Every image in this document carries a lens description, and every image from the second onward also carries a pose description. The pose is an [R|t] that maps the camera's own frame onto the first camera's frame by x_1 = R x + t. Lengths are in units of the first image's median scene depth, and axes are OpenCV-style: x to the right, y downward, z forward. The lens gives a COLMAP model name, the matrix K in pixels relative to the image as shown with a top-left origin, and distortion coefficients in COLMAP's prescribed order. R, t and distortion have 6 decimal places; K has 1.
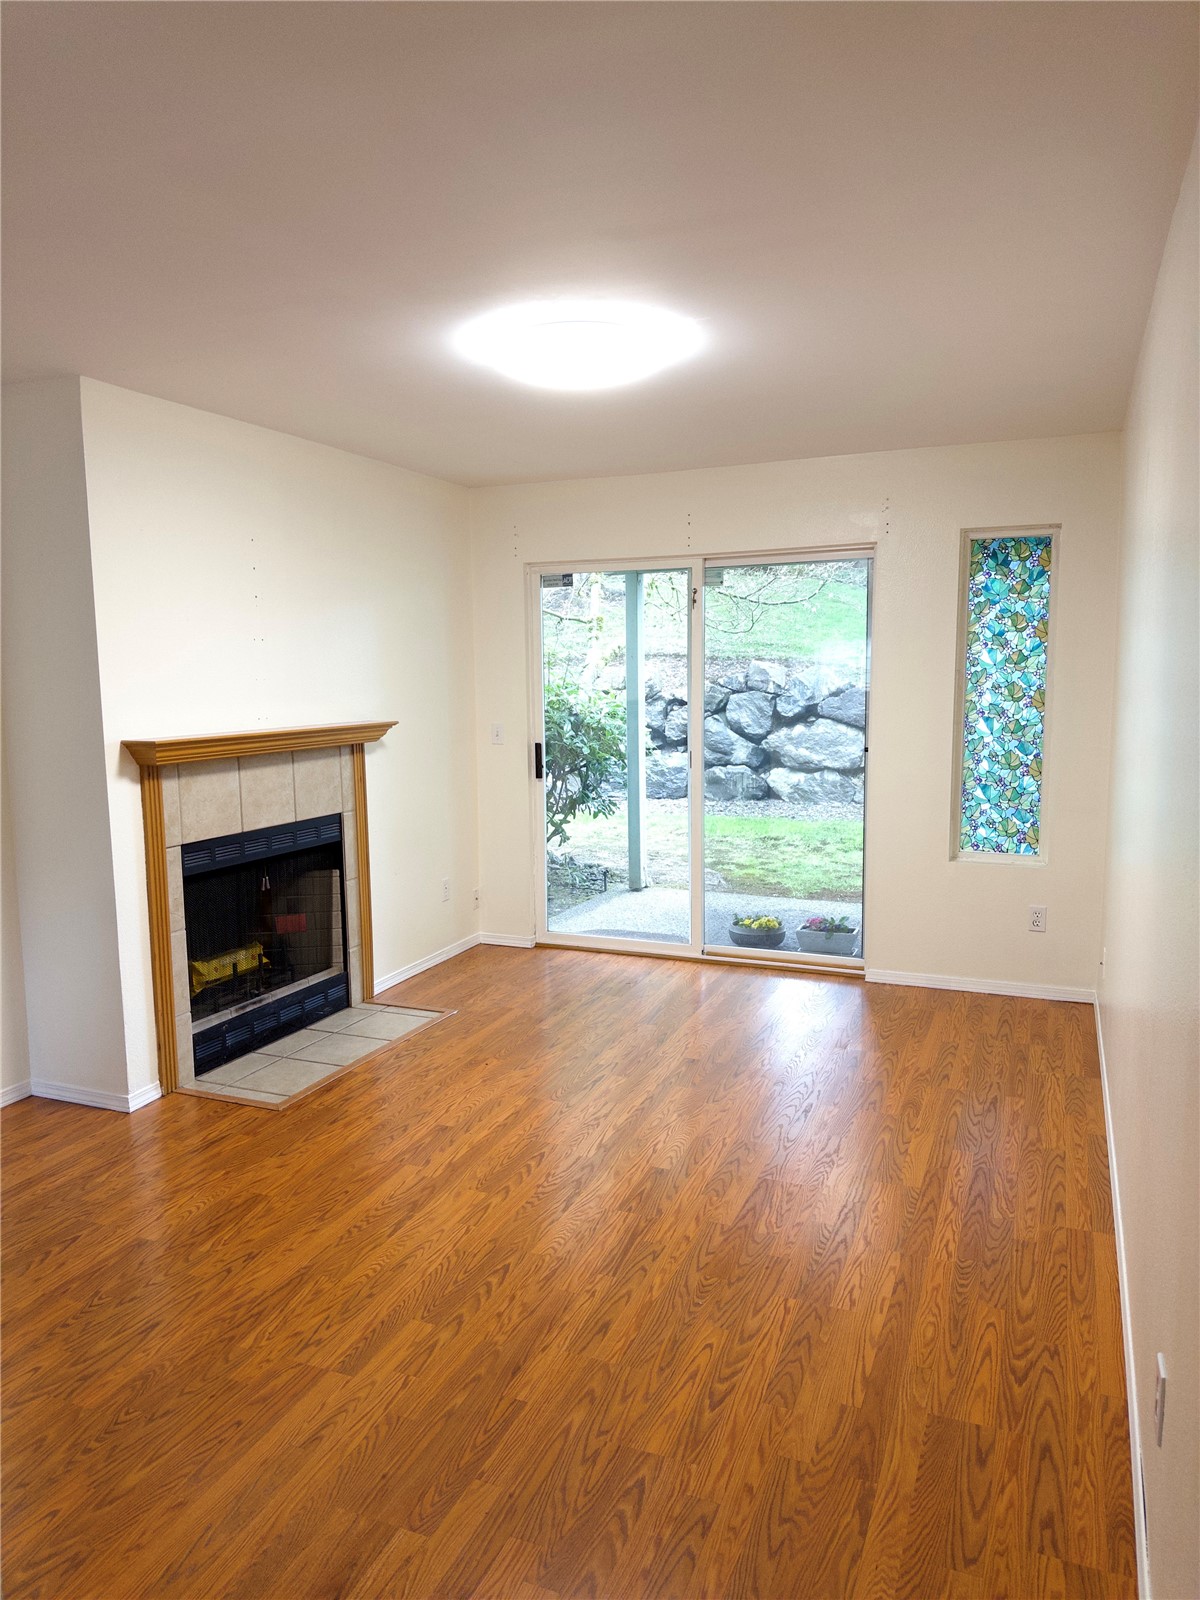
lens RADIAL K [[1095.4, 0, 600.0], [0, 1095.4, 800.0], [0, 0, 1]] dist [0.055309, -0.056300]
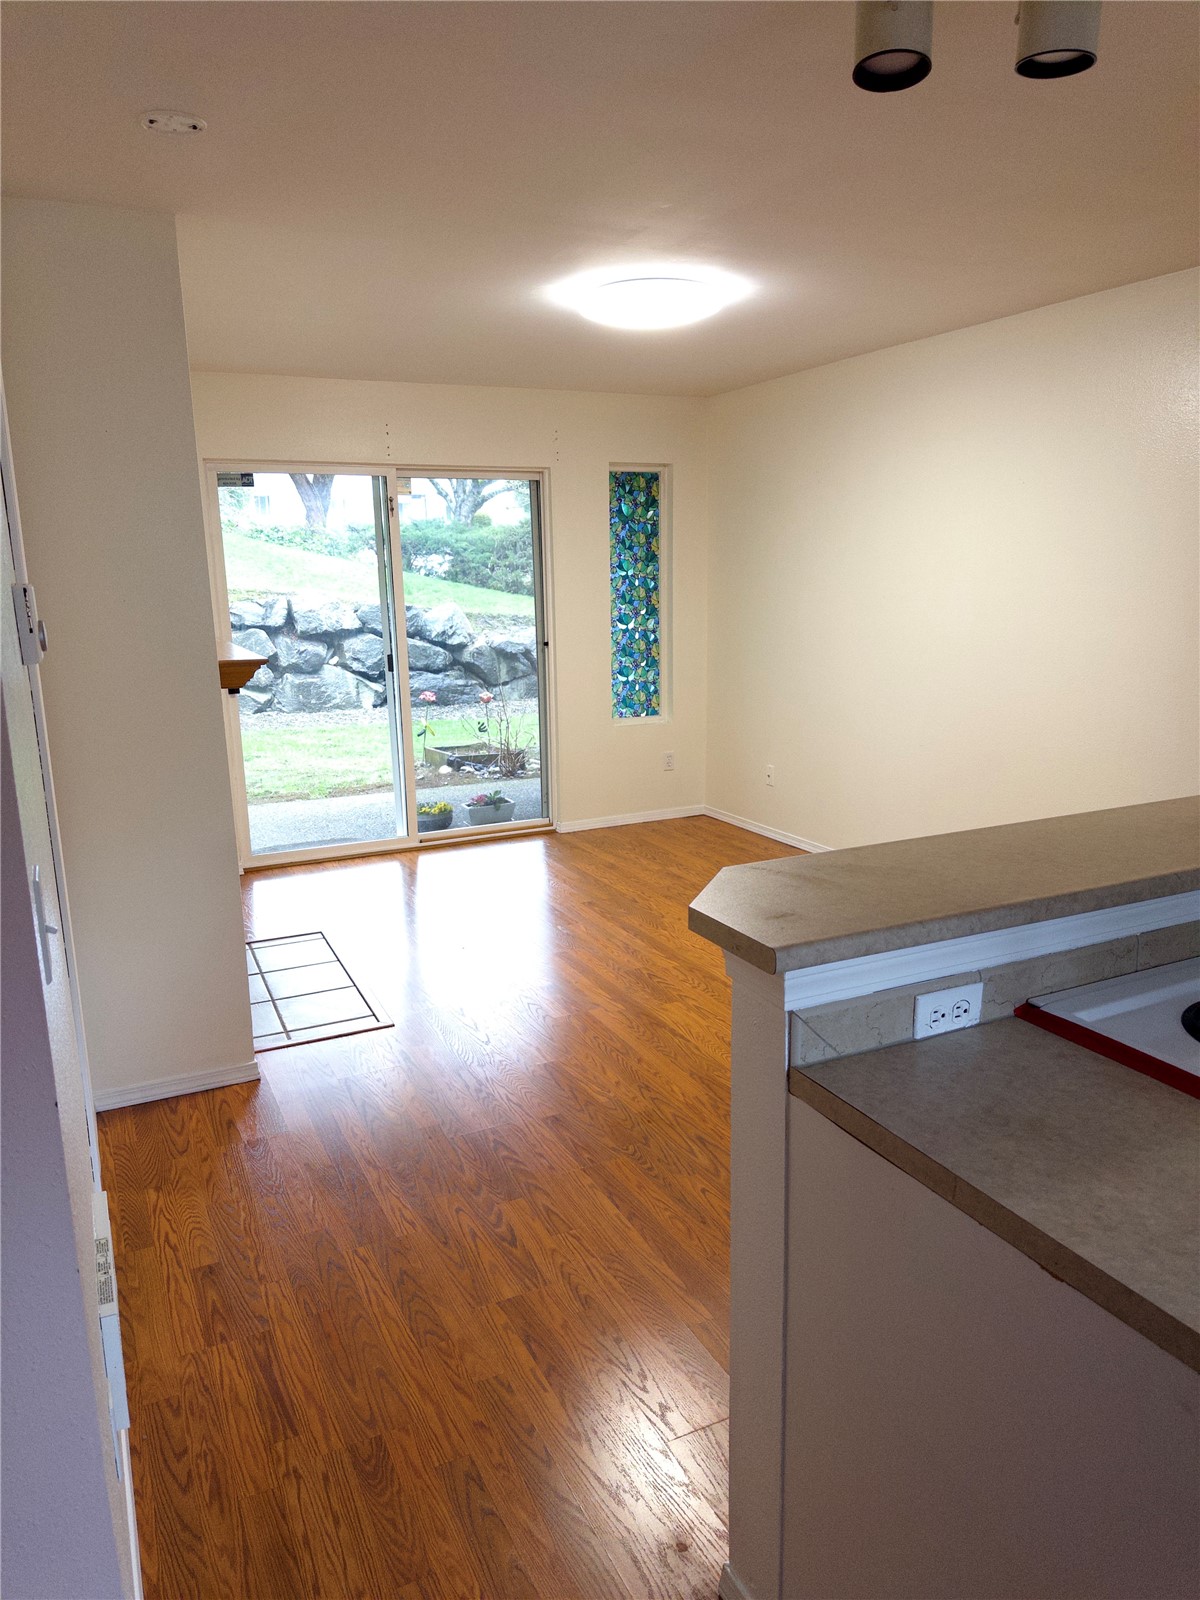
lens RADIAL K [[1095.4, 0, 600.0], [0, 1095.4, 800.0], [0, 0, 1]] dist [0.055309, -0.056300]
pose [[0.662512, -0.153216, 0.733214, -0.569948], [0.098779, 0.988179, 0.117241, -0.009787], [-0.742510, -0.005248, 0.669815, 0.137552]]
